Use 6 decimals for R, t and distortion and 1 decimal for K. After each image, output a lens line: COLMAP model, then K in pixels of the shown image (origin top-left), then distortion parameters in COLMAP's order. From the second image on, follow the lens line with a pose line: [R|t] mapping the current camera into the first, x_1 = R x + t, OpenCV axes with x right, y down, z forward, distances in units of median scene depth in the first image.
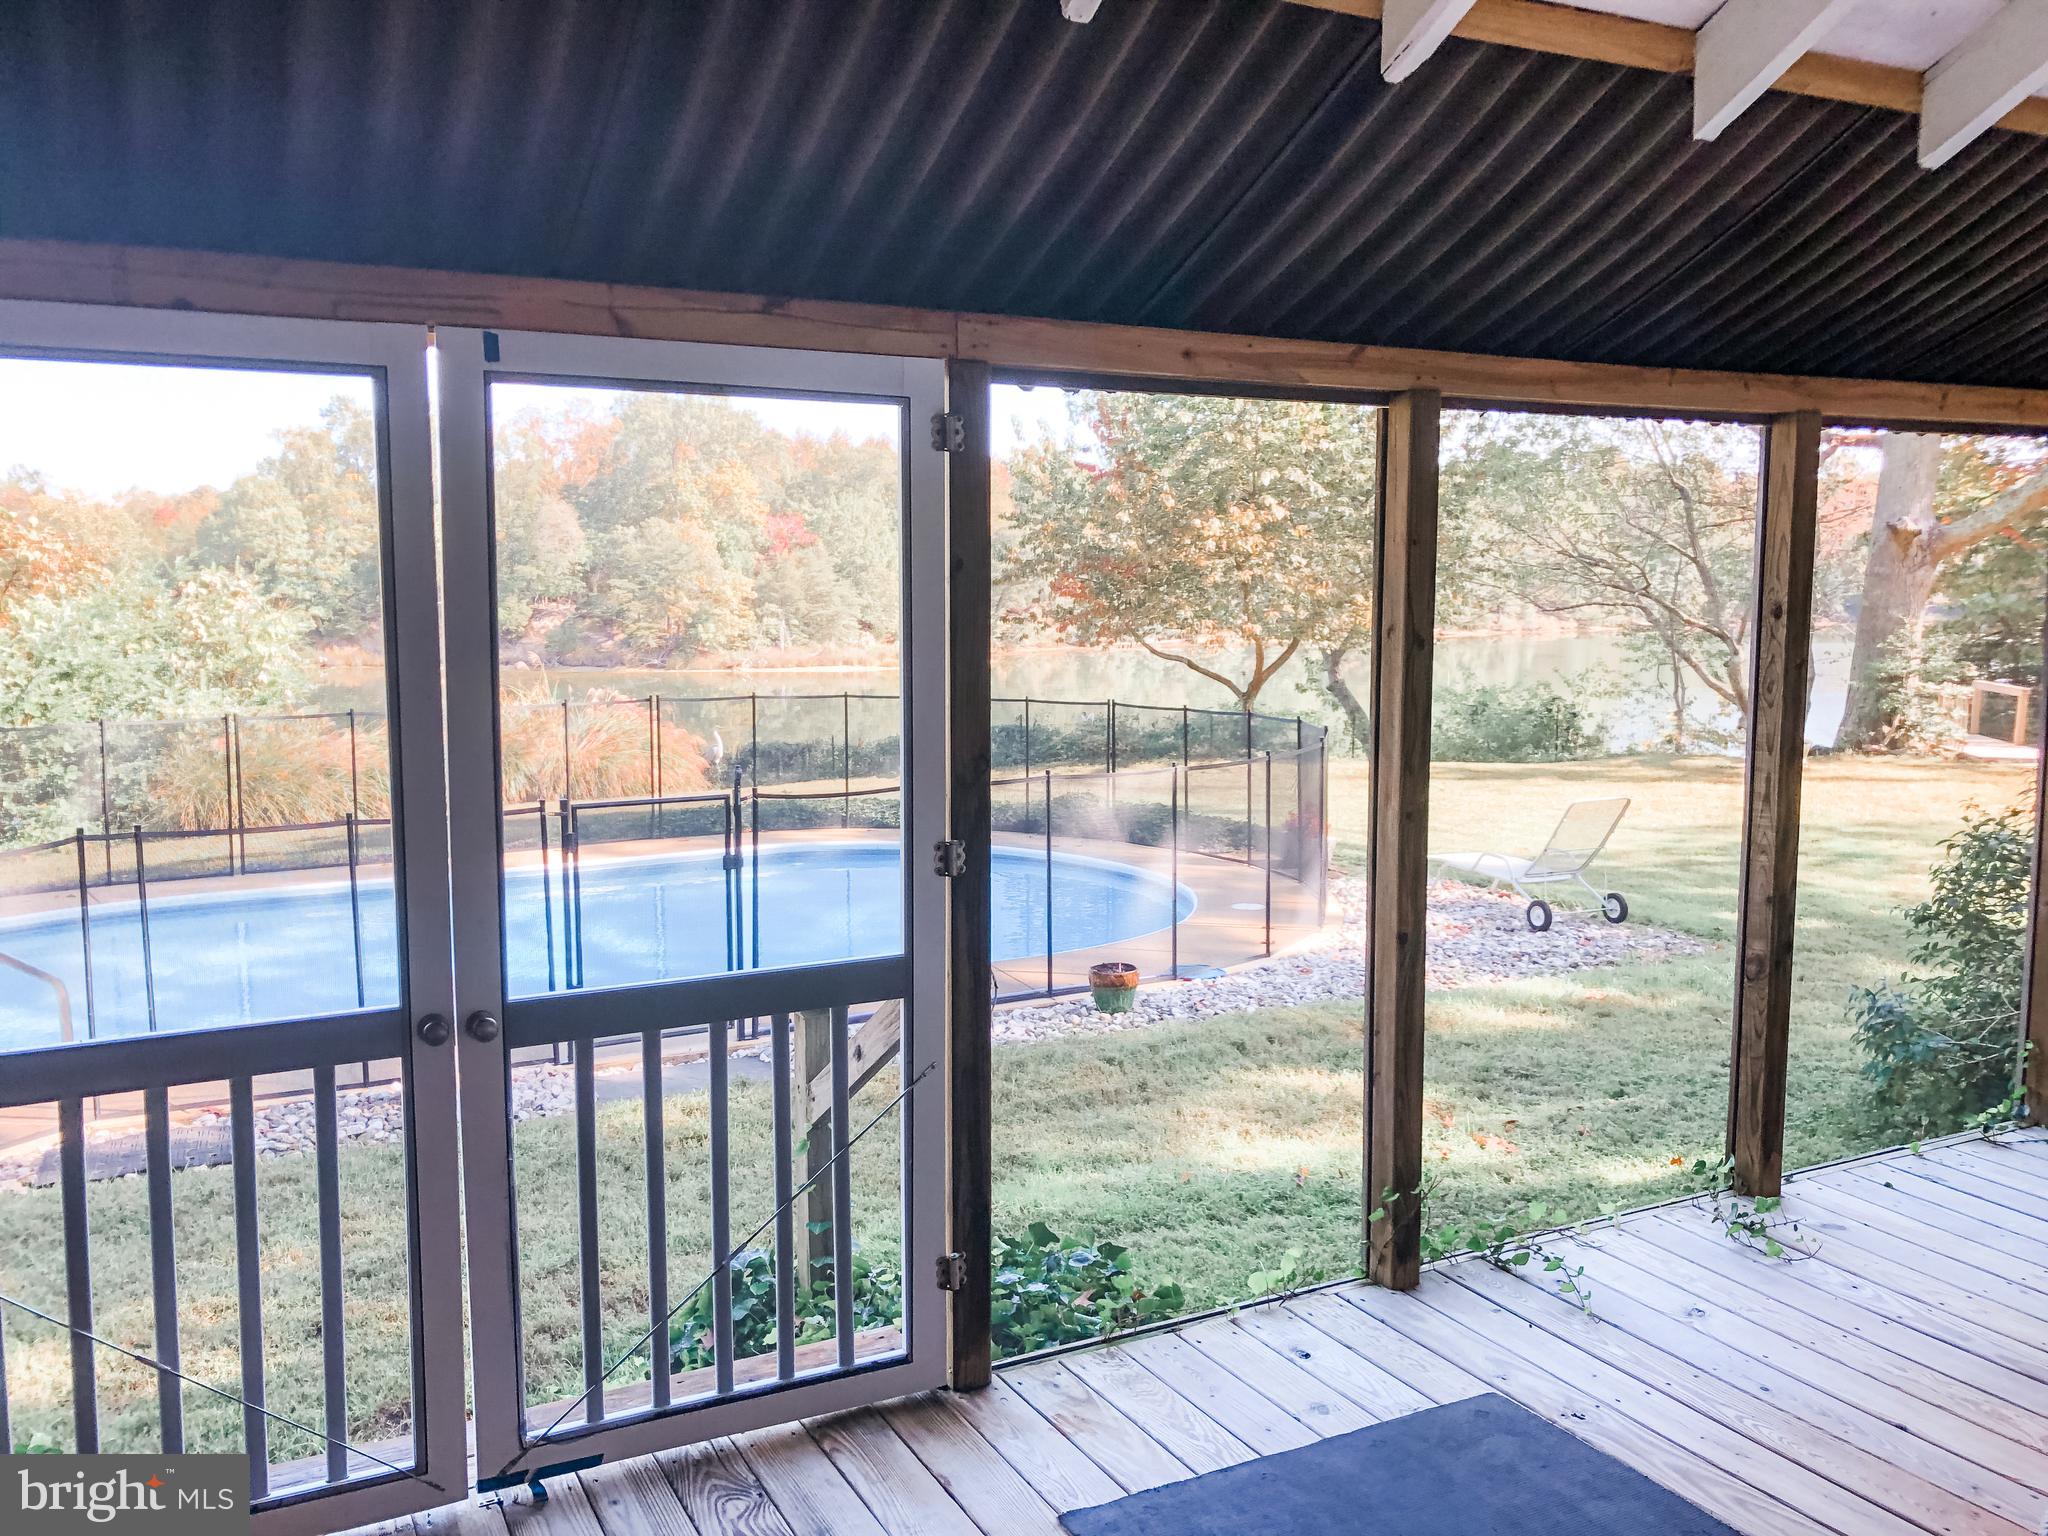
lens RADIAL K [[1688.3, 0, 1026.7], [0, 1688.3, 758.8], [0, 0, 1]] dist [0.065866, -0.100406]
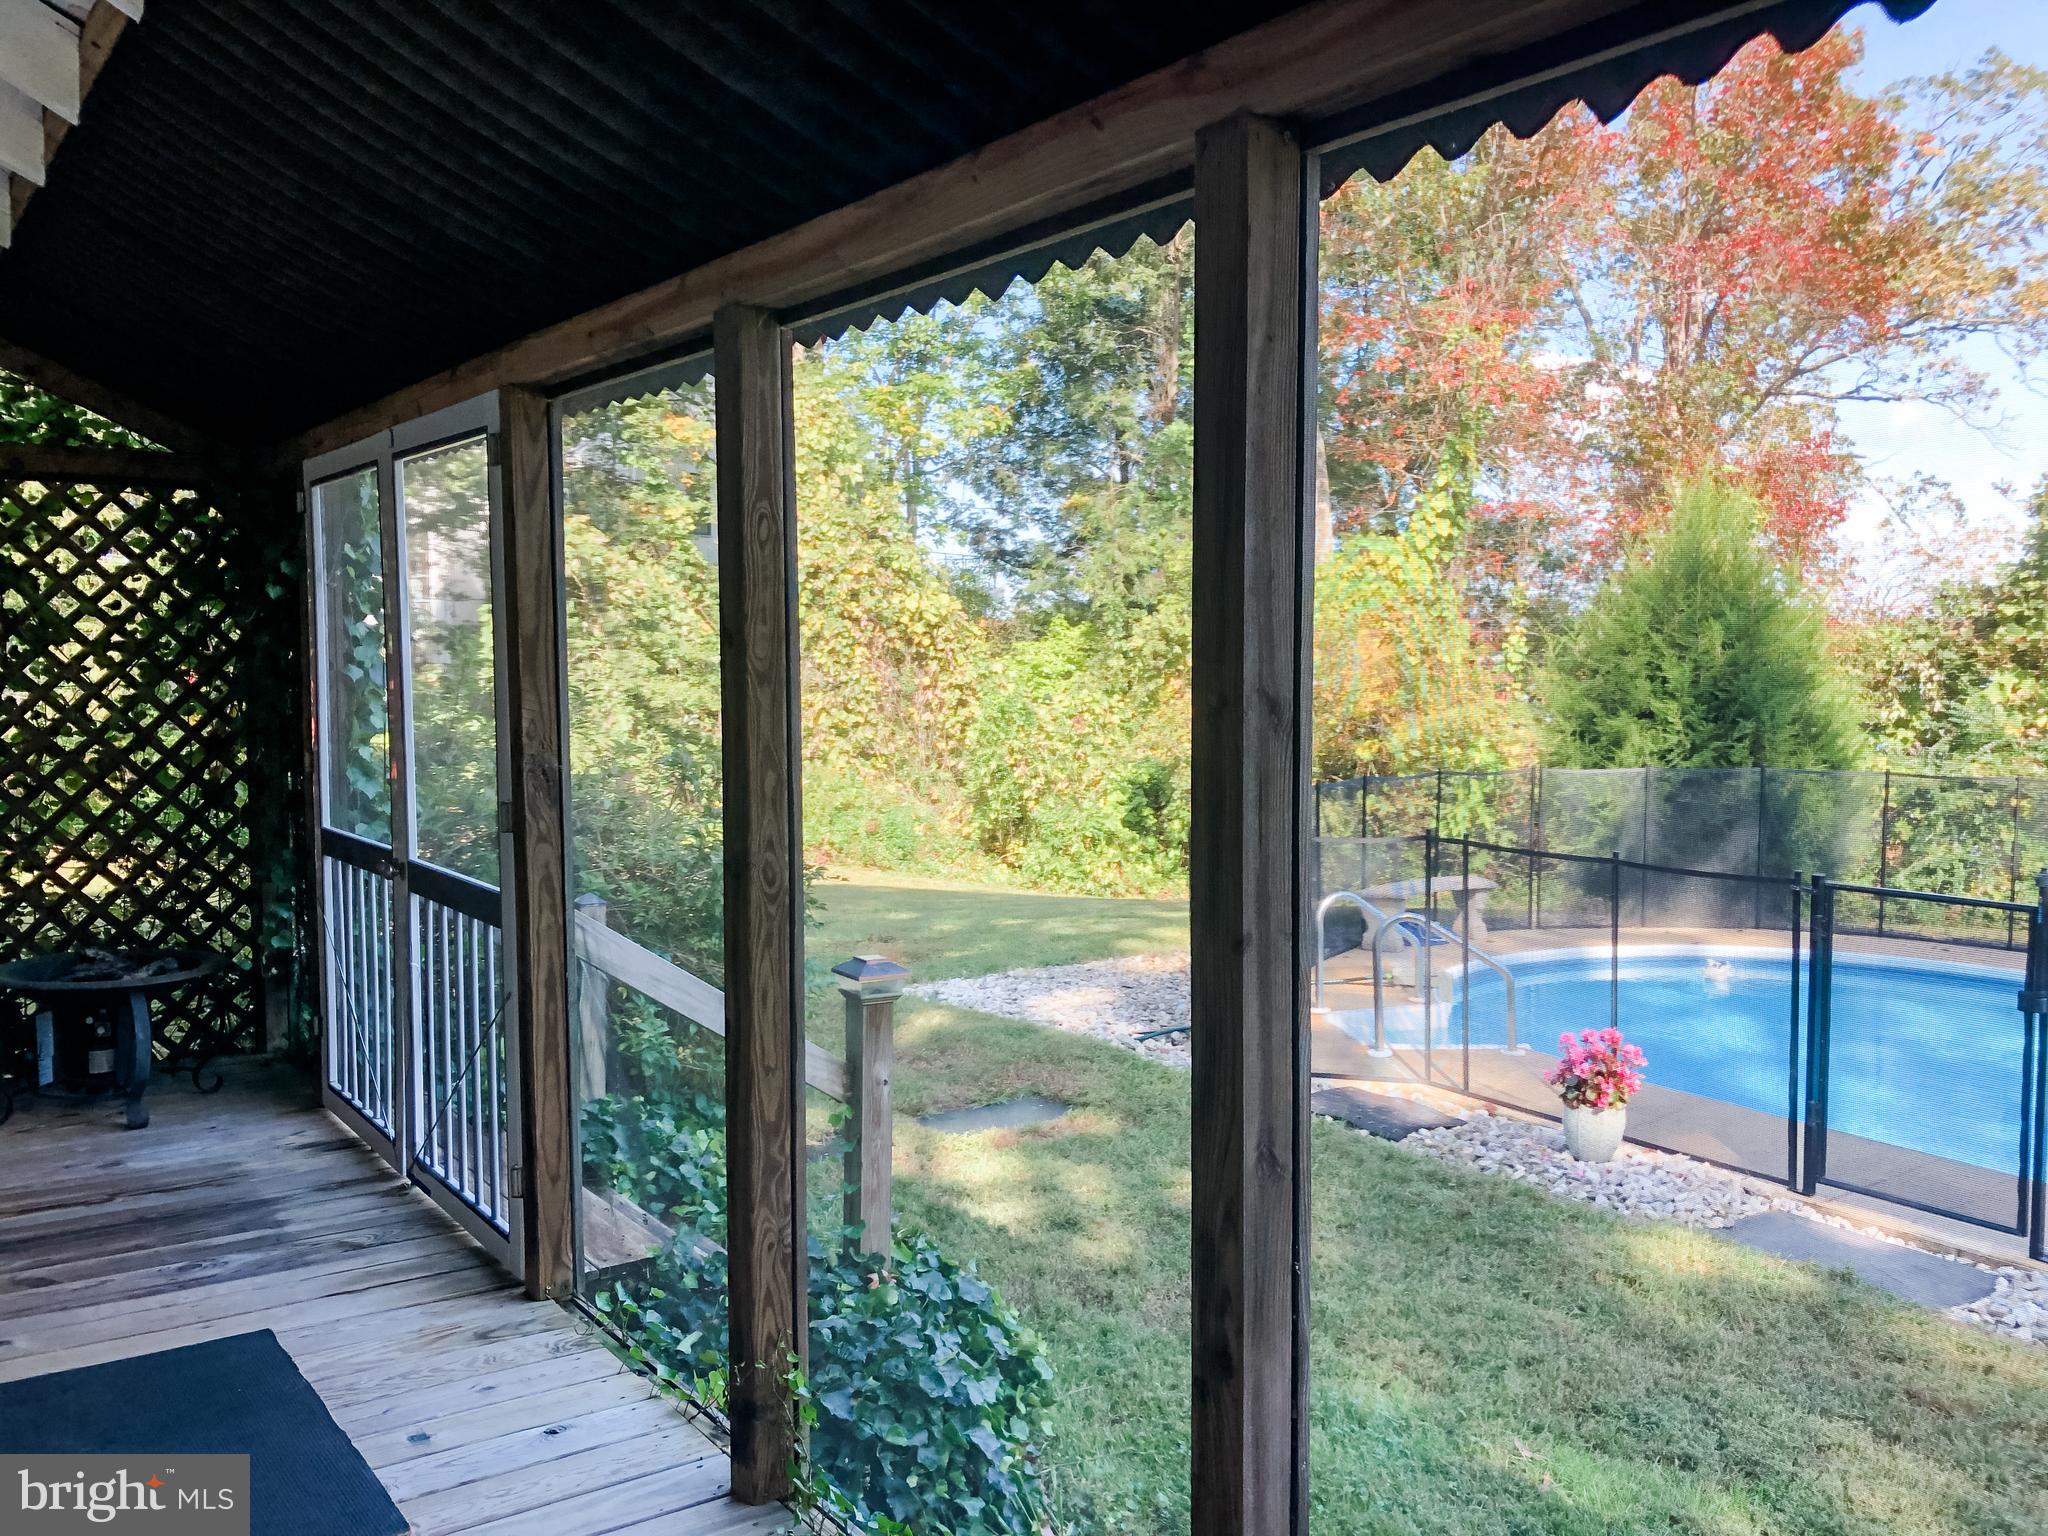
lens RADIAL K [[1688.3, 0, 1026.7], [0, 1688.3, 758.8], [0, 0, 1]] dist [0.065866, -0.100406]
pose [[0.146248, 0.069495, -0.986804, 1.041523], [-0.104225, 0.993060, 0.054489, -0.074002], [0.983742, 0.094881, 0.152476, 1.058595]]
